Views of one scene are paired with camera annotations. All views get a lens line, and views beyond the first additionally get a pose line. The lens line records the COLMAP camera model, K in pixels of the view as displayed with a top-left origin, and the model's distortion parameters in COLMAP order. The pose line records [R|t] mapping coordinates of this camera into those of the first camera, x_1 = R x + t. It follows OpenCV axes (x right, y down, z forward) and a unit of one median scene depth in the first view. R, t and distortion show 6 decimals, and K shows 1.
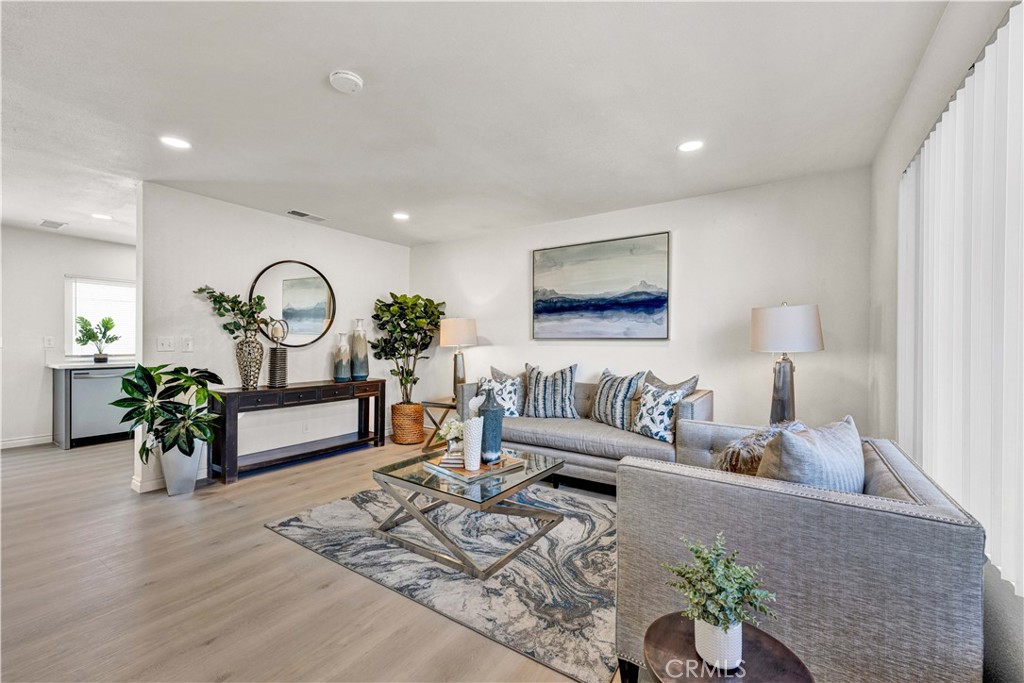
lens RADIAL K [[439.8, 0, 510.0], [0, 439.8, 344.9], [0, 0, 1]] dist [0.001772, 0.000338]
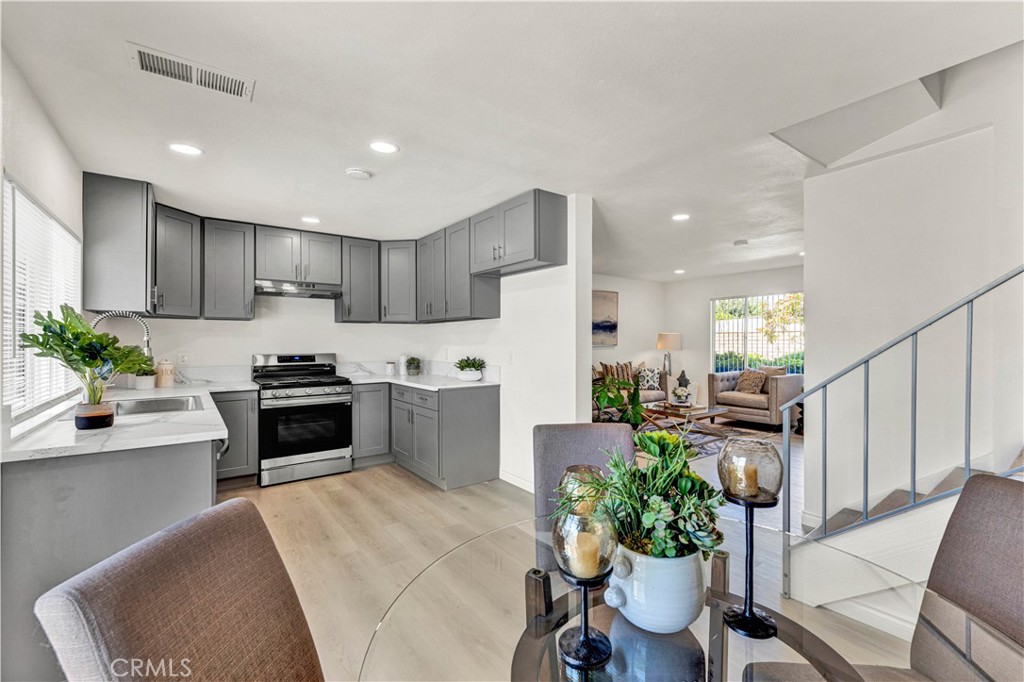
lens RADIAL K [[433.5, 0, 553.8], [0, 433.5, 336.3], [0, 0, 1]] dist [0.000041, -0.000233]
pose [[0.272985, 0.008298, 0.961983, -1.406015], [0.012637, 0.999846, -0.012211, -0.029920], [-0.961935, 0.015490, 0.272837, 0.631712]]
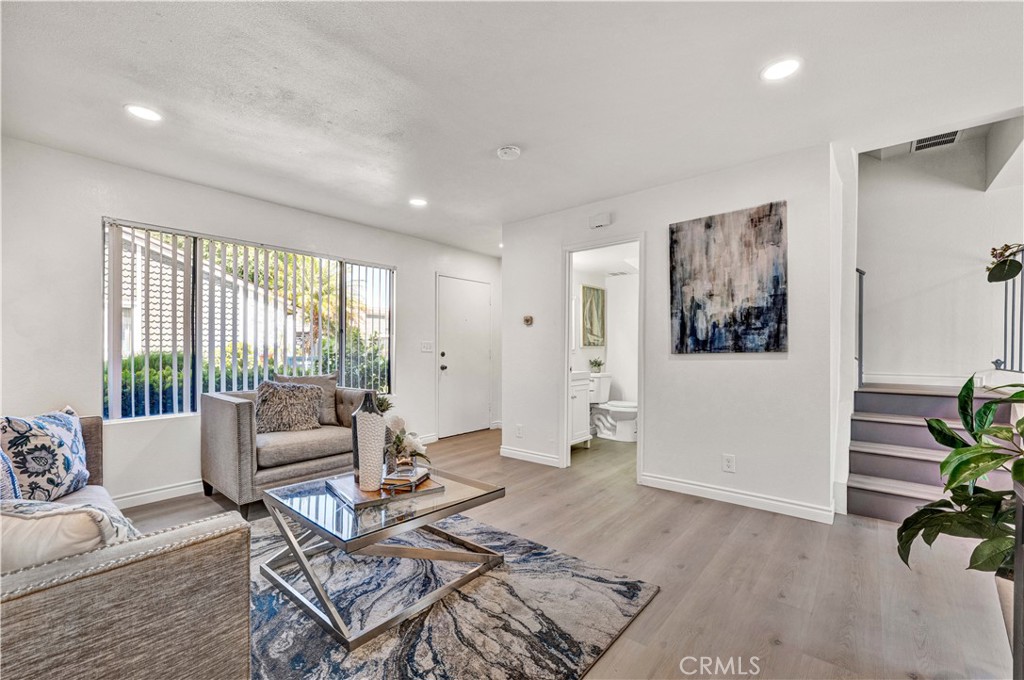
lens RADIAL K [[416.7, 0, 511.2], [0, 416.7, 345.0], [0, 0, 1]] dist [-0.003026, -0.000224]
pose [[-0.995625, 0.001997, 0.093418, -0.244313], [0.001451, 0.999981, -0.005915, 0.008520], [-0.093428, -0.005754, -0.995609, 1.095907]]
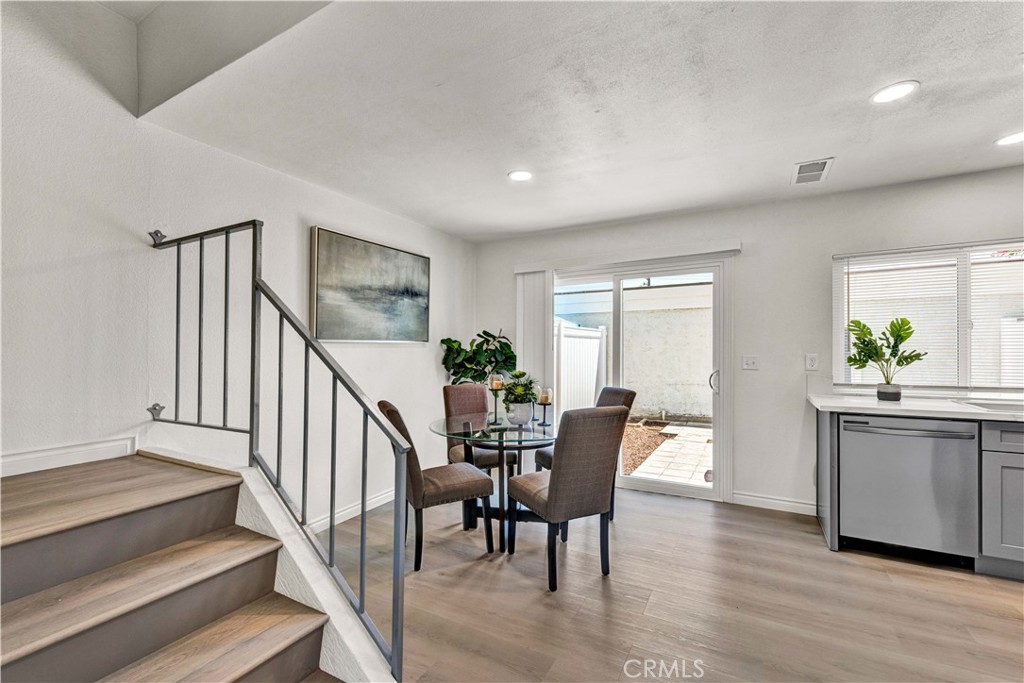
lens RADIAL K [[416.7, 0, 511.2], [0, 416.7, 346.5], [0, 0, 1]] dist [-0.003026, -0.000224]
pose [[0.093580, -0.009233, -0.995569, -0.541009], [-0.002143, 0.999953, -0.009475, -0.026407], [0.995609, 0.003020, 0.093556, 0.571383]]
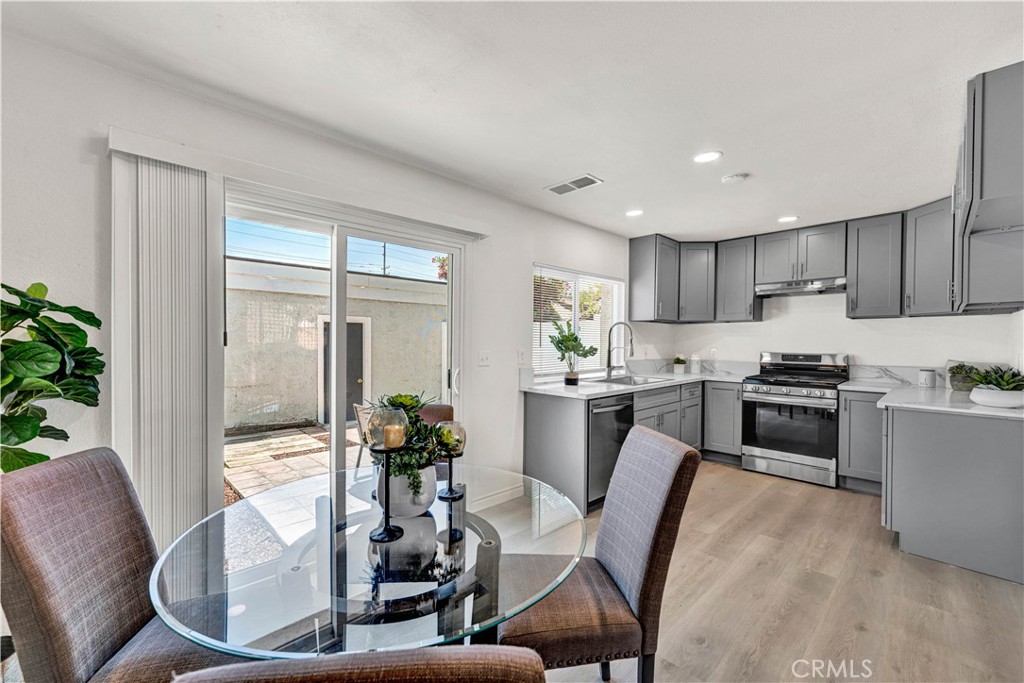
lens RADIAL K [[433.7, 0, 497.6], [0, 433.7, 344.6], [0, 0, 1]] dist [0.001309, 0.000122]
pose [[0.968914, 0.002095, -0.247388, -1.058190], [-0.001628, 0.999996, 0.002089, -0.029694], [0.247391, -0.001621, 0.968914, 0.361154]]
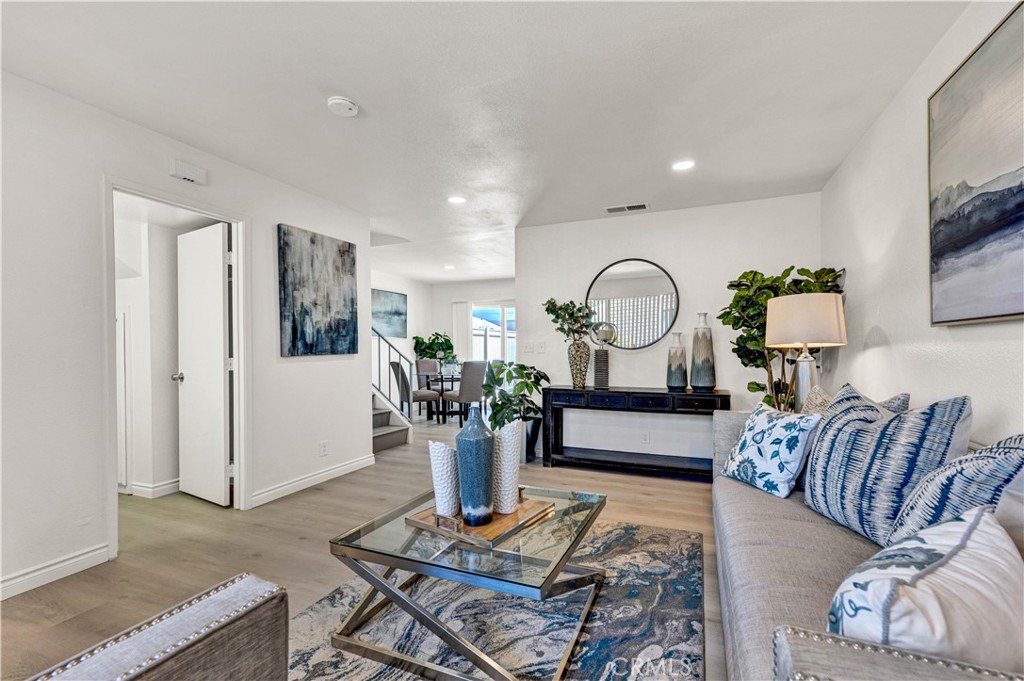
lens RADIAL K [[426.3, 0, 514.3], [0, 426.3, 356.3], [0, 0, 1]] dist [0.000742, 0.000033]
pose [[0.191940, 0.010377, -0.981352, 0.359263], [-0.002157, 0.999946, 0.010152, 0.011075], [0.981404, 0.000168, 0.191952, 0.577590]]
